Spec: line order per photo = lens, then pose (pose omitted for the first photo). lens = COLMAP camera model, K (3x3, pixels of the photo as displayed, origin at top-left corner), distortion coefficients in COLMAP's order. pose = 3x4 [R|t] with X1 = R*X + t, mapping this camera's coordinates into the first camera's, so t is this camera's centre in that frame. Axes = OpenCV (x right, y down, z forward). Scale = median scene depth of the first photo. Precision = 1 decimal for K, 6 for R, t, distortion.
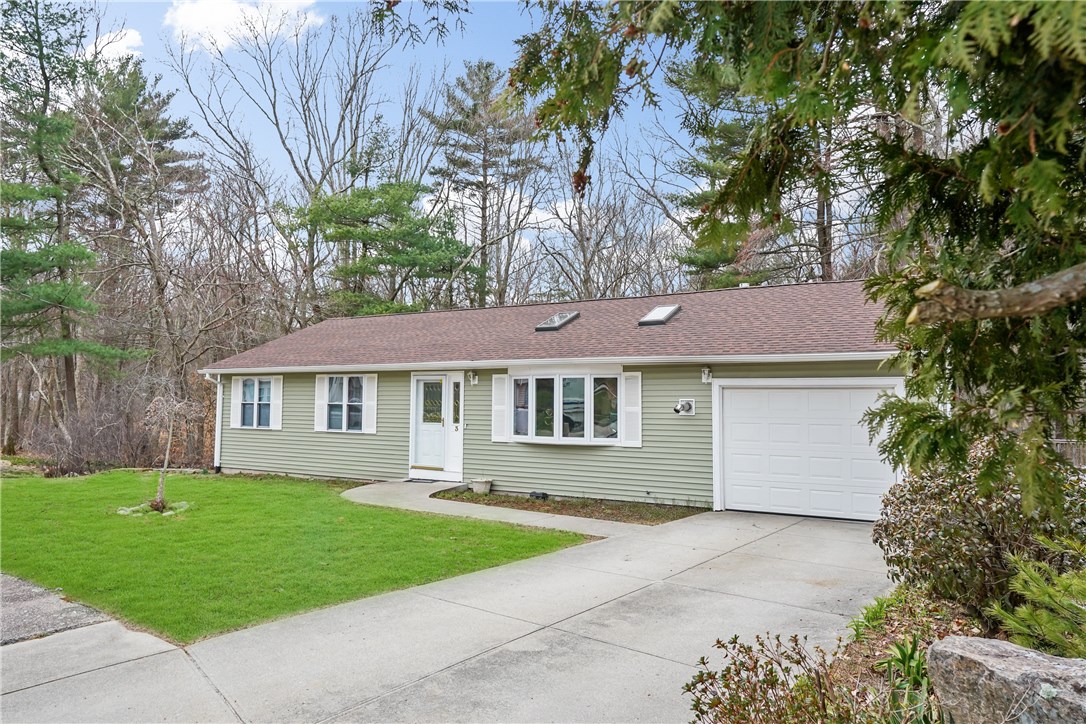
lens RADIAL K [[718.8, 0, 543.0], [0, 718.8, 362.0], [0, 0, 1]] dist [0.001413, -0.000068]
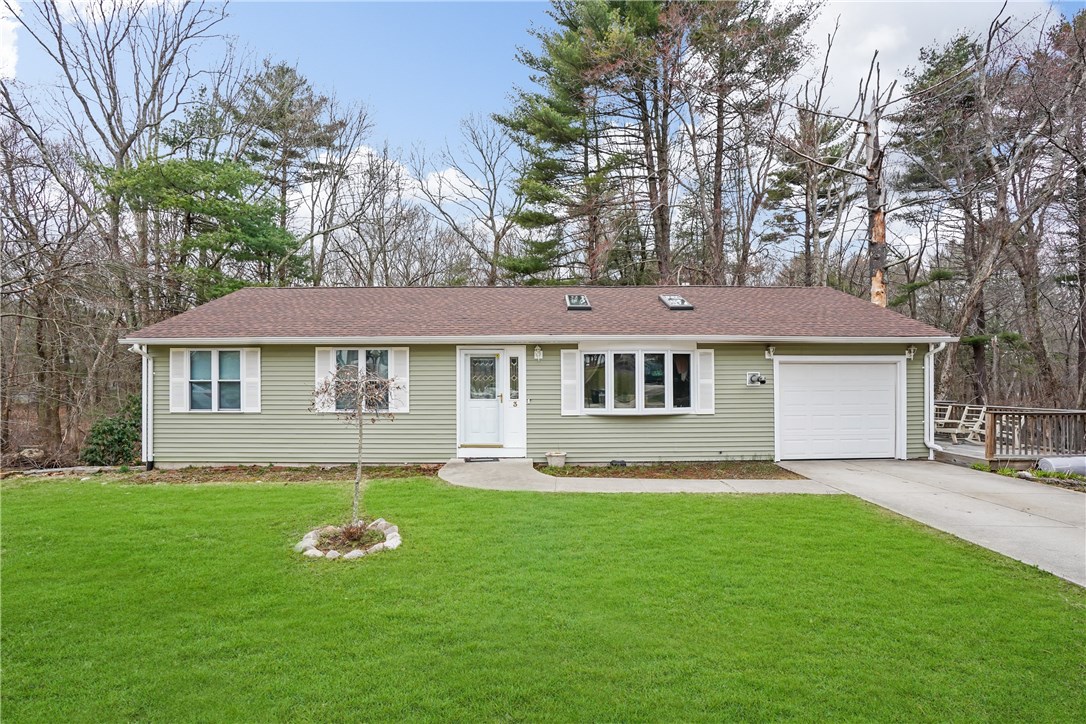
lens RADIAL K [[510.1, 0, 543.0], [0, 510.1, 380.2], [0, 0, 1]] dist [-0.060485, 0.021813]
pose [[0.851860, -0.013112, 0.523606, -0.437907], [-0.020520, 0.998084, 0.058377, 0.018144], [-0.523368, -0.060473, 0.849958, 0.375350]]
